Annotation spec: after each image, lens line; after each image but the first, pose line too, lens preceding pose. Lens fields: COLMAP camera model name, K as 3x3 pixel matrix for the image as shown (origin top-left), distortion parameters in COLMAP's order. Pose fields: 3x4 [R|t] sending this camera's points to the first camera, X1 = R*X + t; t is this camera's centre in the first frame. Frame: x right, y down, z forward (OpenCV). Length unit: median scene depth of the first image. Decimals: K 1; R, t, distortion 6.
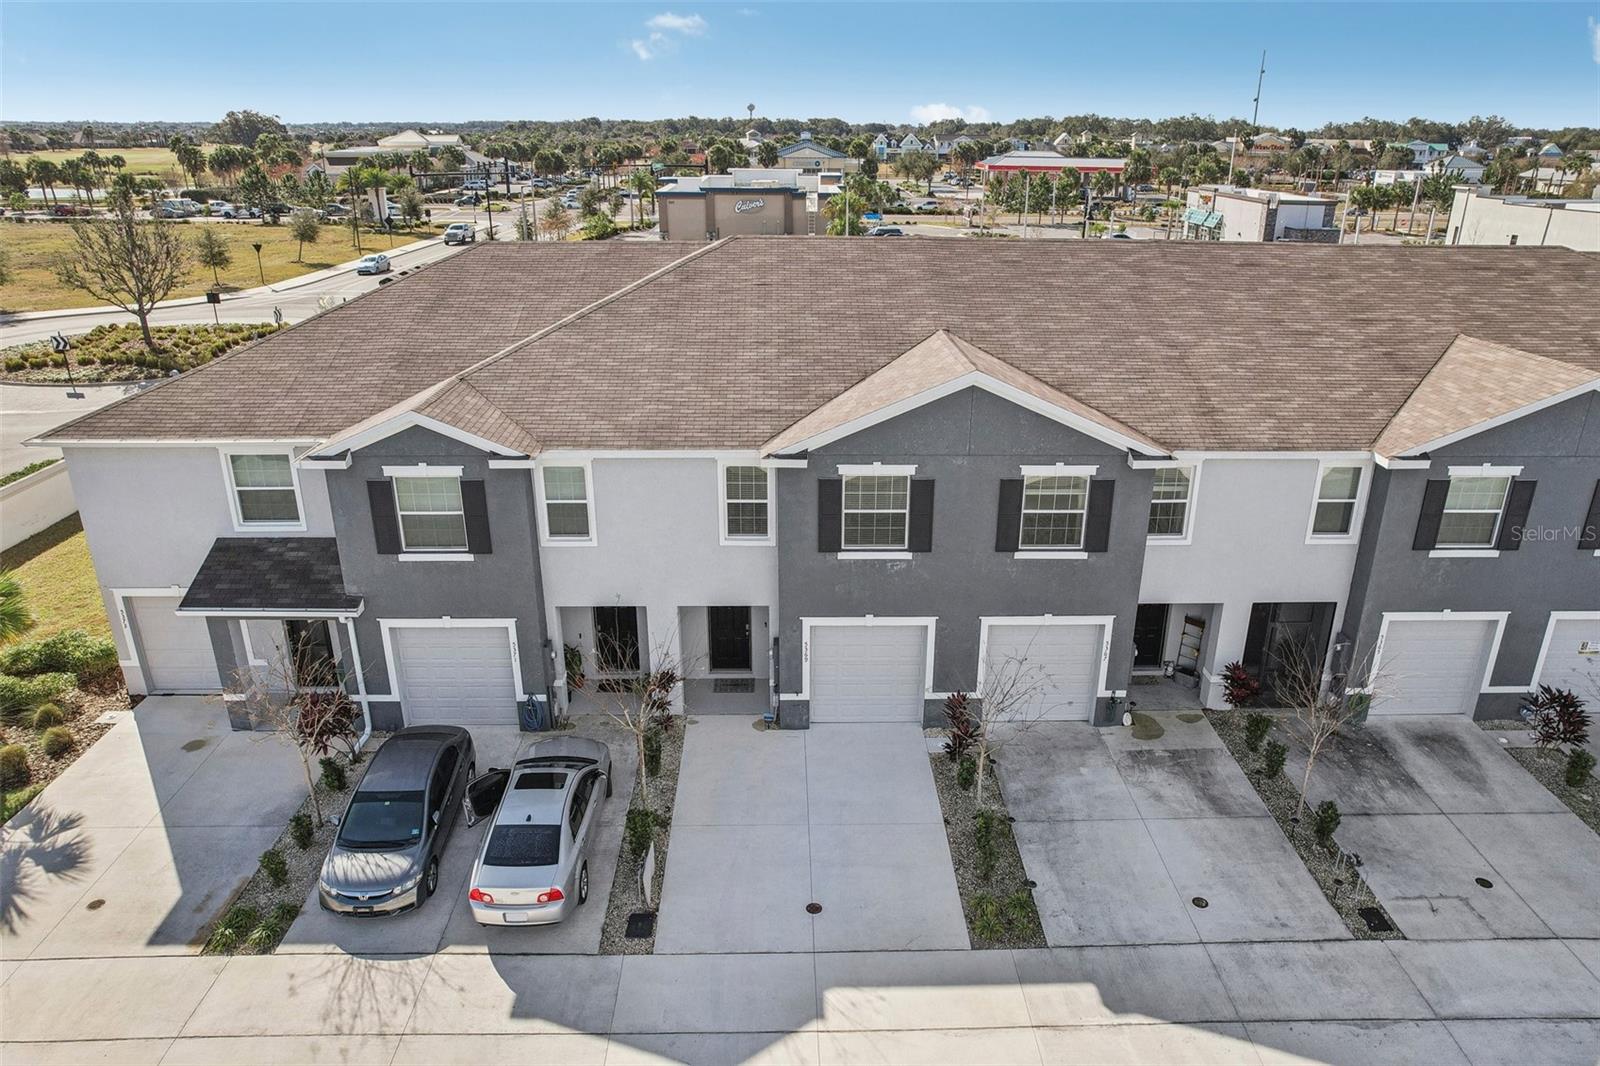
lens RADIAL K [[1047.7, 0, 800.0], [0, 1047.7, 533.0], [0, 0, 1]] dist [-0.074584, 0.064234]
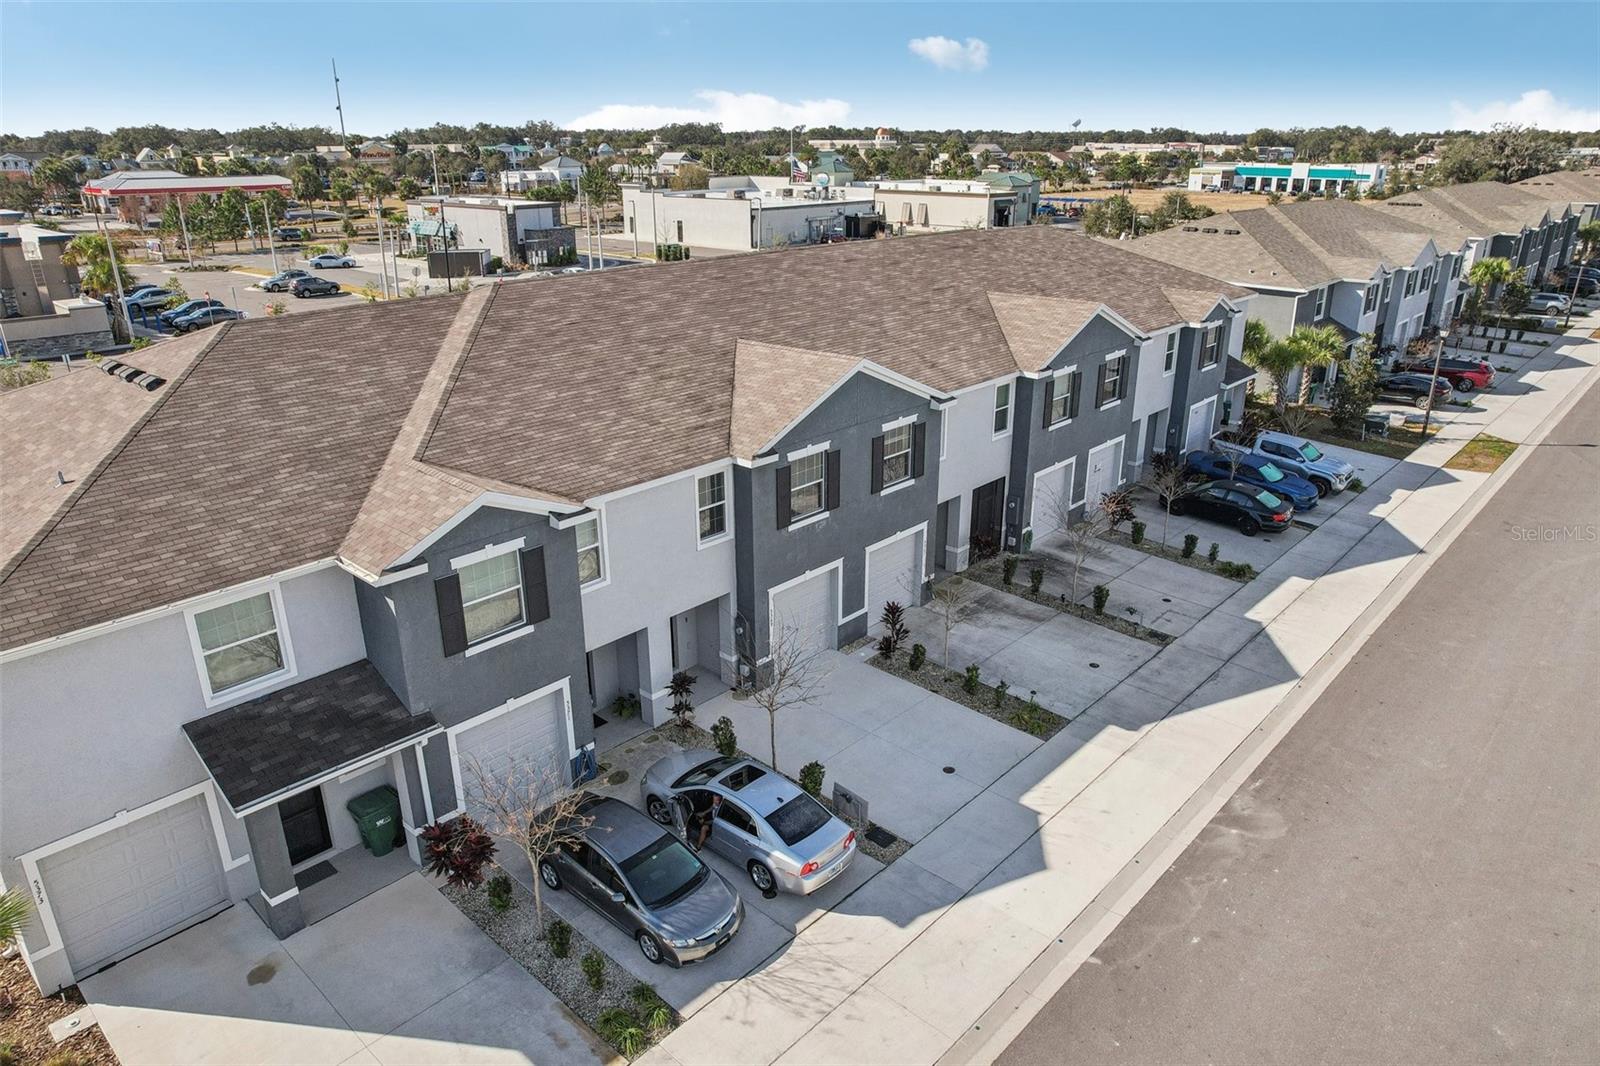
lens RADIAL K [[1047.7, 0, 800.0], [0, 1047.7, 533.0], [0, 0, 1]] dist [-0.074584, 0.064234]
pose [[0.696598, -0.266888, 0.665974, -0.741773], [0.270537, 0.957427, 0.100710, -0.089541], [-0.664500, 0.110016, 0.739145, 0.093669]]
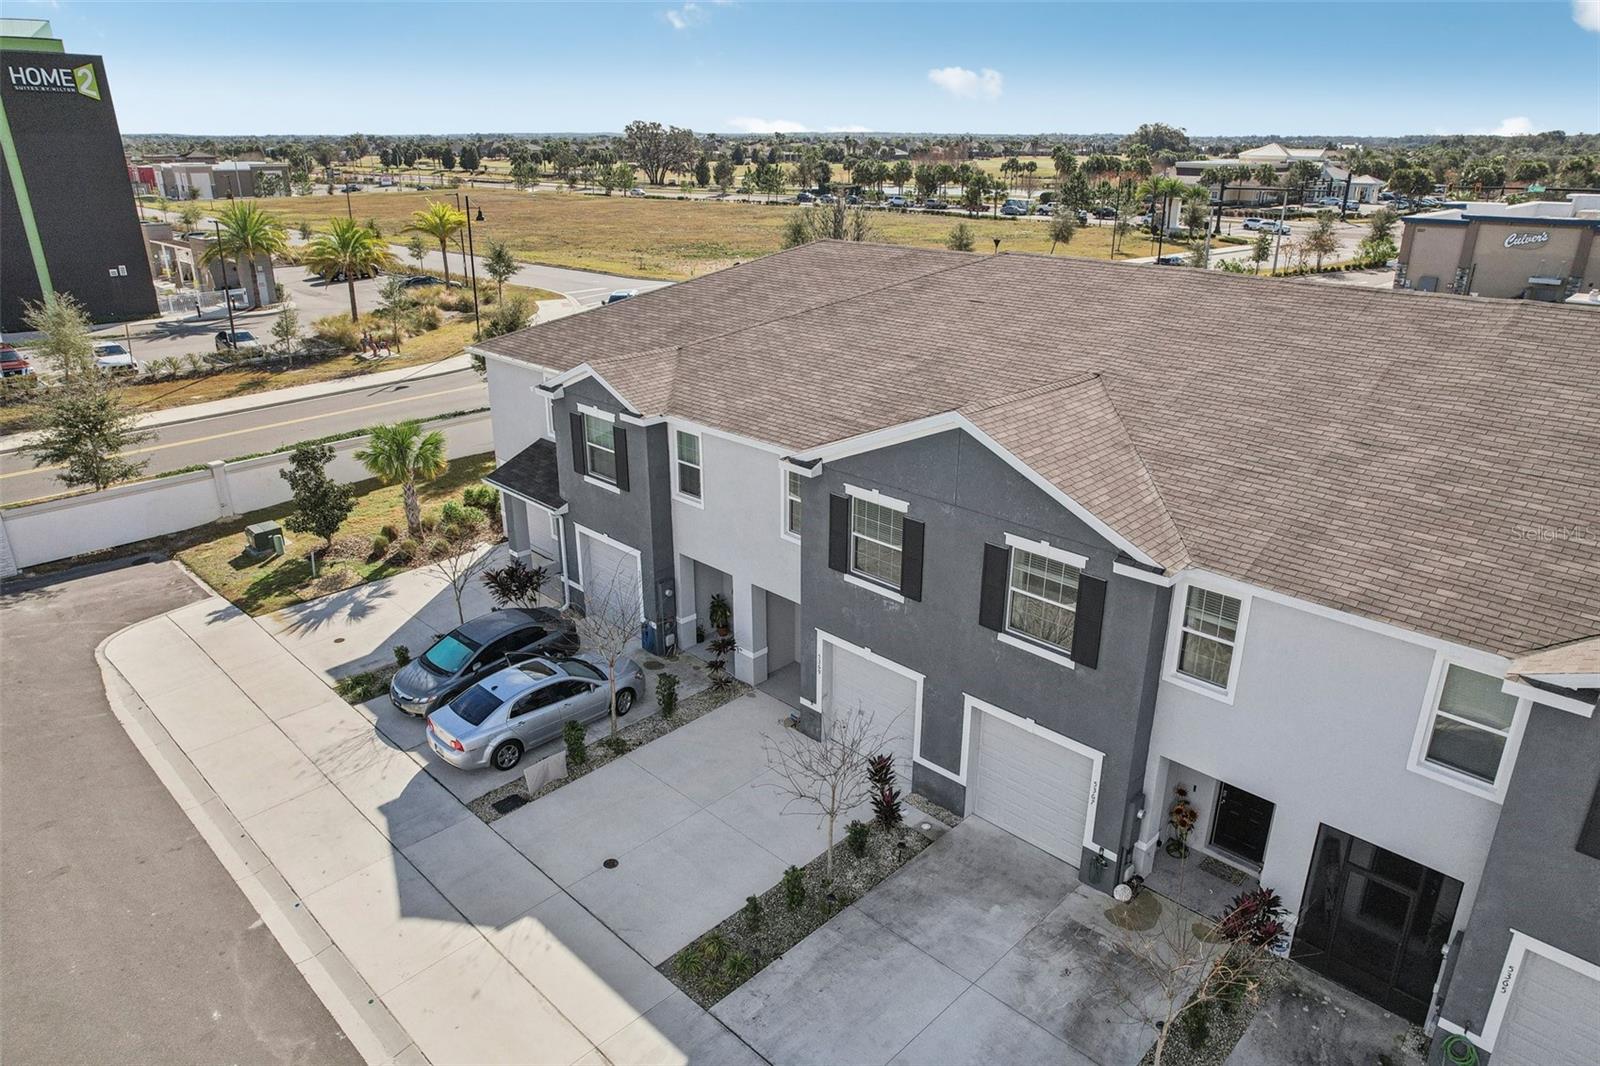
lens RADIAL K [[1035.1, 0, 800.0], [0, 1035.1, 533.0], [0, 0, 1]] dist [-0.071458, 0.063786]
pose [[0.693460, 0.255578, -0.673642, 0.626690], [-0.260683, 0.960629, 0.096108, -0.096030], [0.671683, 0.108960, 0.732782, 0.257748]]
